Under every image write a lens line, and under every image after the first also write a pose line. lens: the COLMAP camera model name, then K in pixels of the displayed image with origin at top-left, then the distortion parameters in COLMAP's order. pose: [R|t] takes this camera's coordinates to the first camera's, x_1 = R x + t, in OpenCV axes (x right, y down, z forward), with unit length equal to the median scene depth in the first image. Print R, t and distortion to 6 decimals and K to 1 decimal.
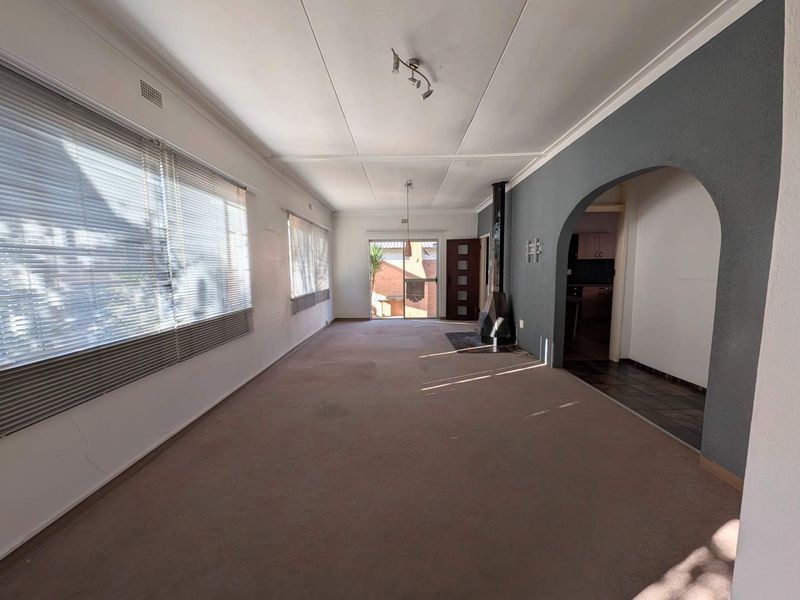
lens RADIAL K [[313.1, 0, 401.9], [0, 313.1, 301.0], [0, 0, 1]] dist [-0.002252, 0.000118]
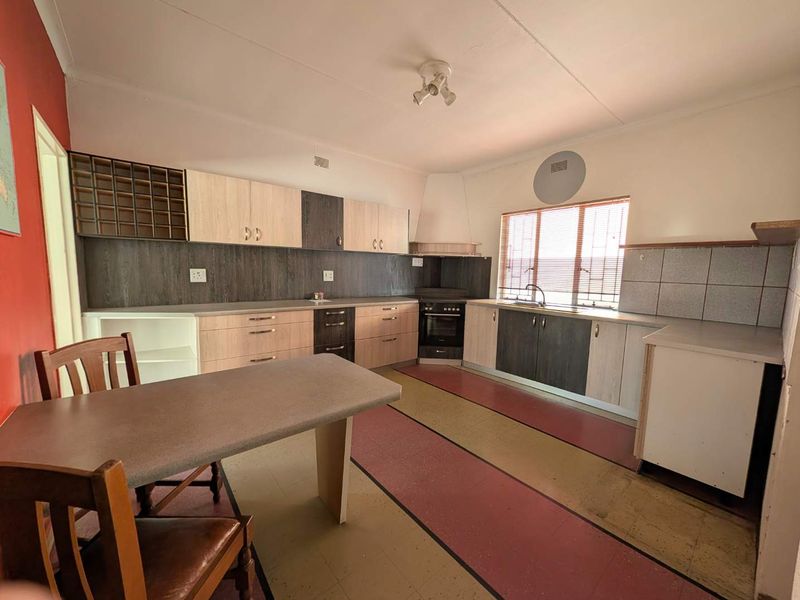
lens RADIAL K [[313.1, 0, 400.3], [0, 313.1, 301.1], [0, 0, 1]] dist [-0.002252, 0.000118]
pose [[0.771134, -0.044889, 0.635089, 0.321738], [0.039209, 0.998966, 0.023001, -0.064046], [-0.635465, 0.007165, 0.772096, 0.576109]]
